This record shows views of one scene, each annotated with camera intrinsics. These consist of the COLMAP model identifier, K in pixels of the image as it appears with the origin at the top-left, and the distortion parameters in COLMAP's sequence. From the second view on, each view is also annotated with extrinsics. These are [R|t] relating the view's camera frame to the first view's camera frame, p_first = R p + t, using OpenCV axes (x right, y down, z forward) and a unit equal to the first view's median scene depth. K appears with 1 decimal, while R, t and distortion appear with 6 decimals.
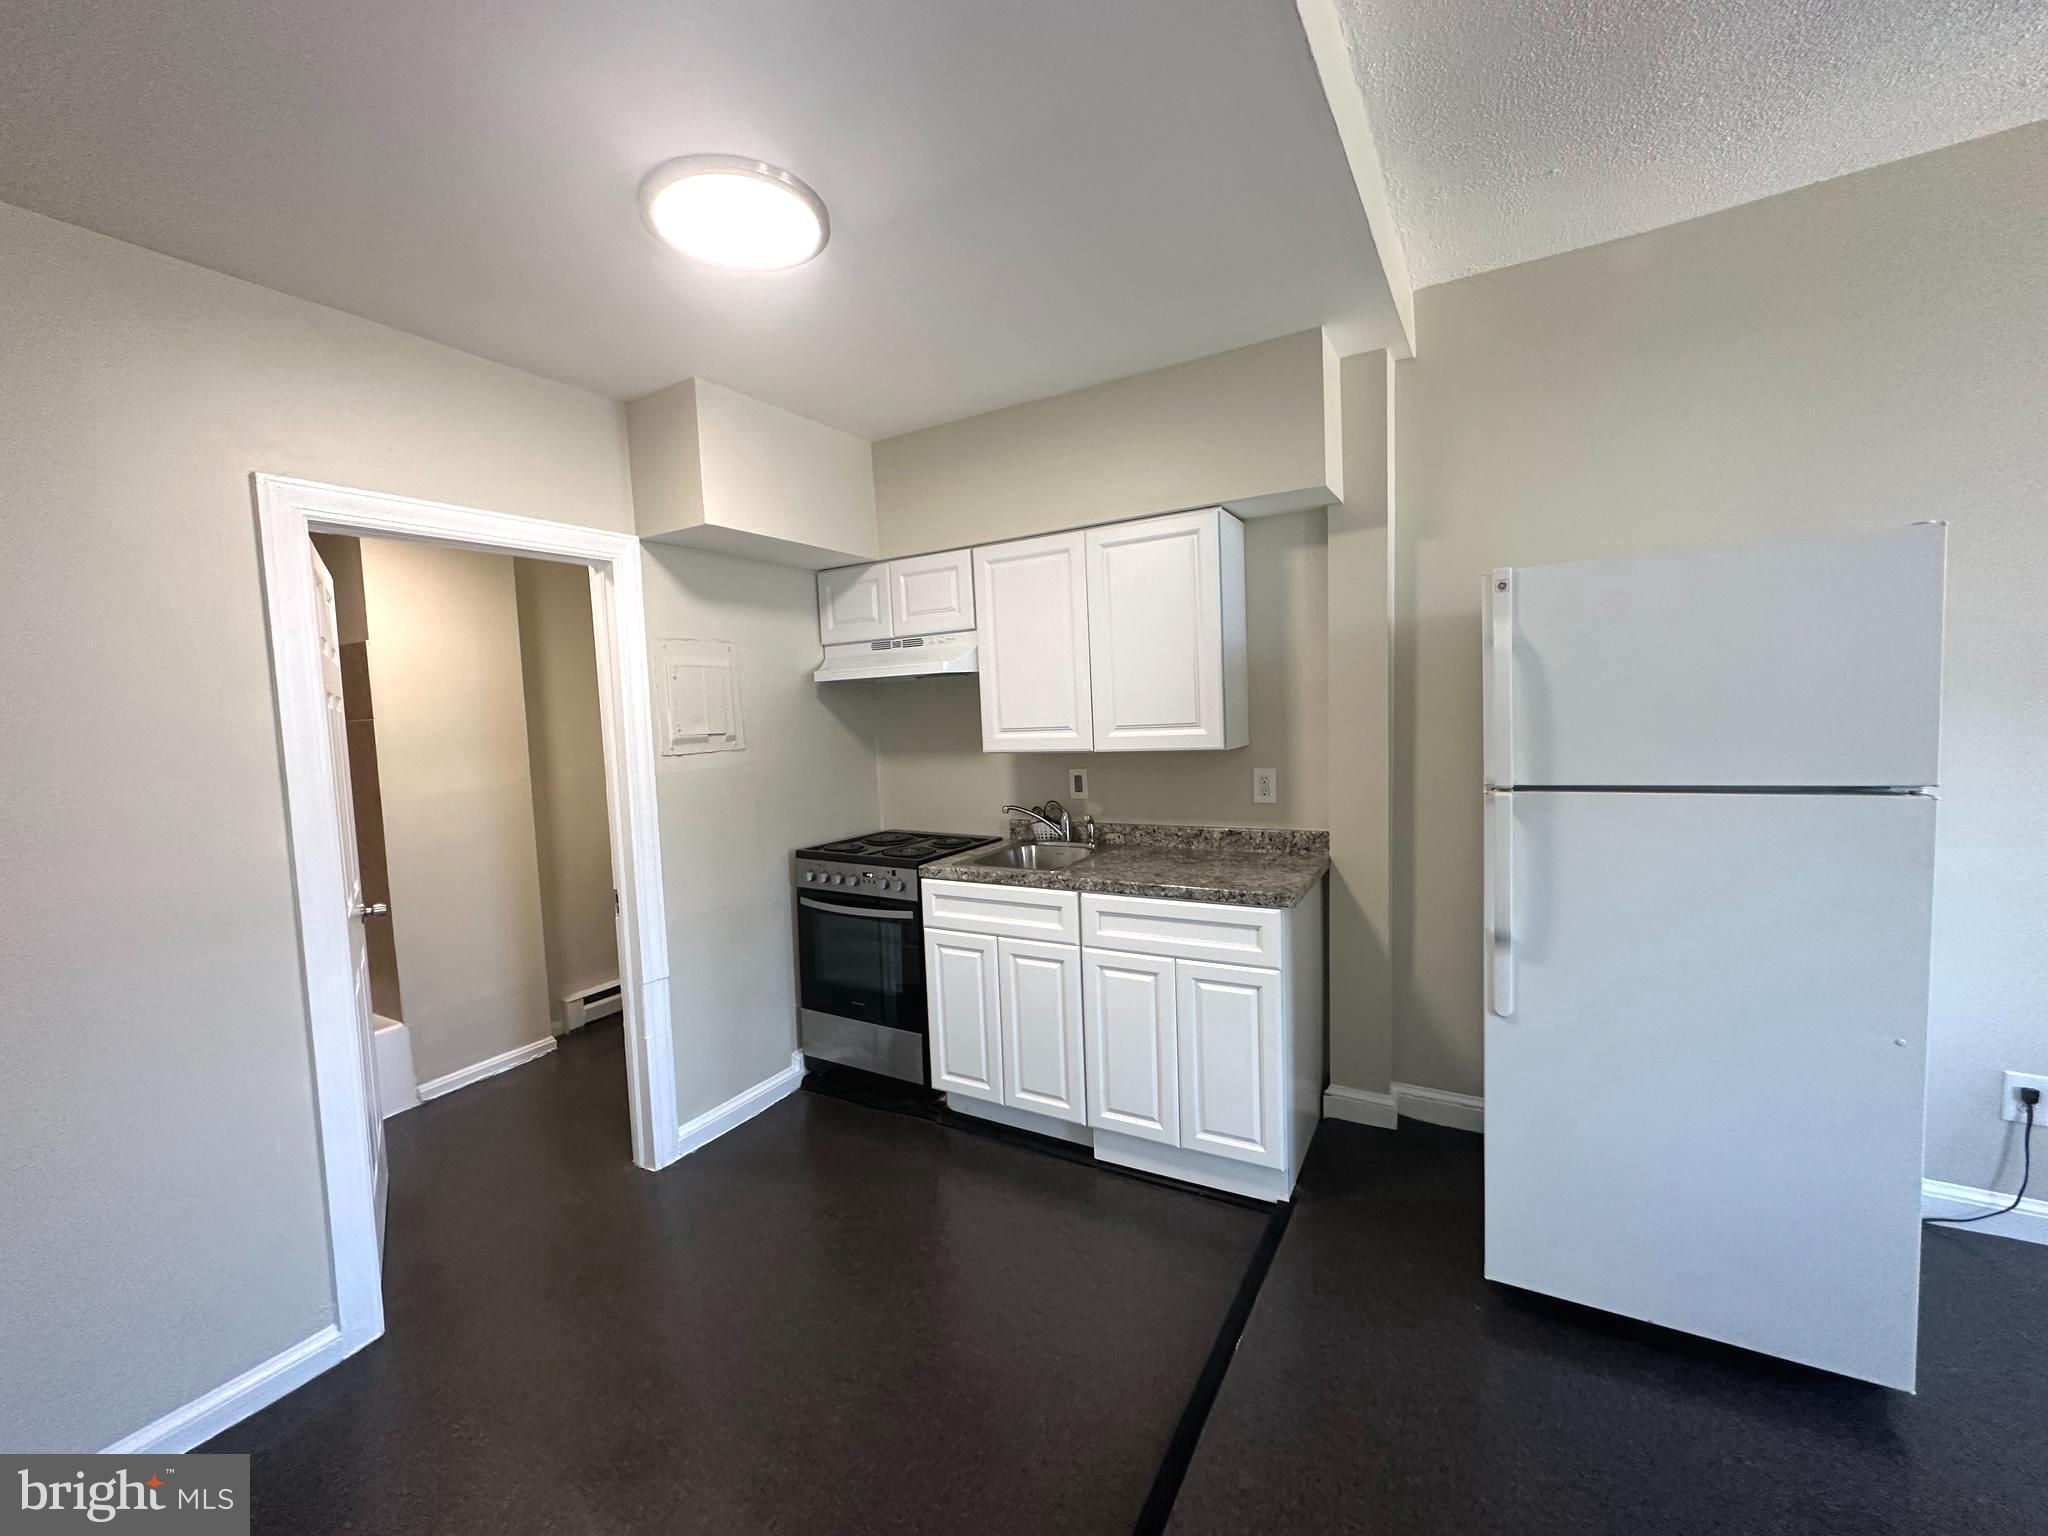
lens RADIAL K [[814.2, 0, 1023.0], [0, 814.2, 765.1], [0, 0, 1]] dist [0.000893, -0.000668]
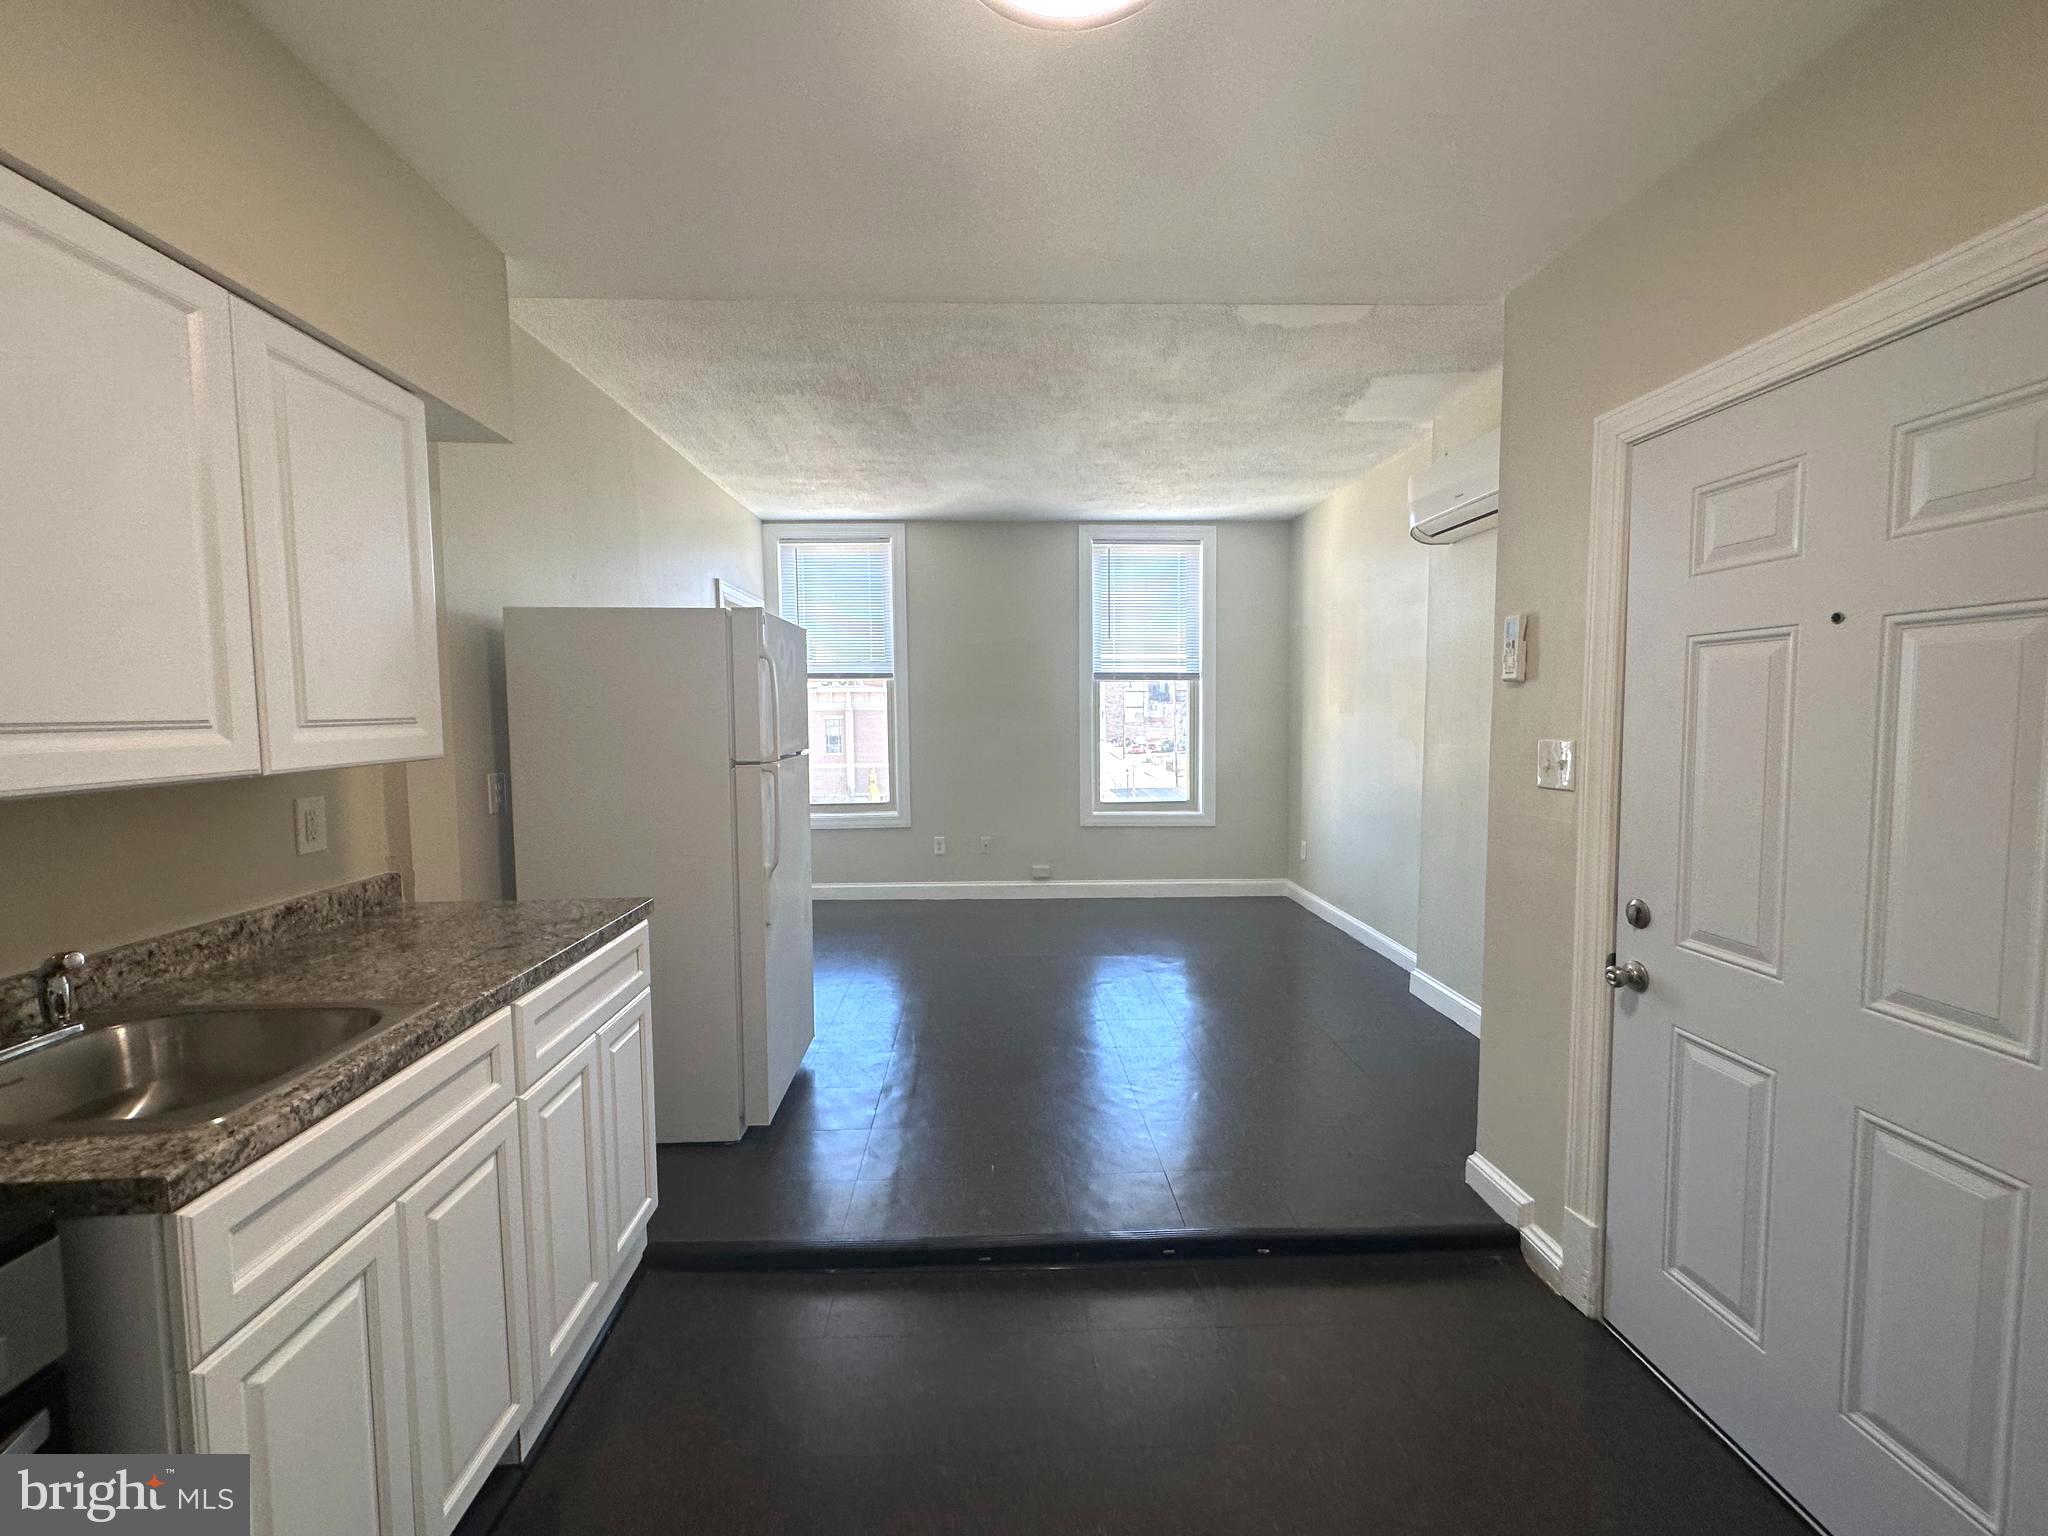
lens RADIAL K [[814.2, 0, 1019.1], [0, 814.2, 764.4], [0, 0, 1]] dist [0.000893, -0.000668]
pose [[-0.536163, -0.010853, 0.844045, -0.541460], [0.088467, 0.993688, 0.068975, -0.016680], [-0.839466, 0.111652, -0.531818, 0.887456]]
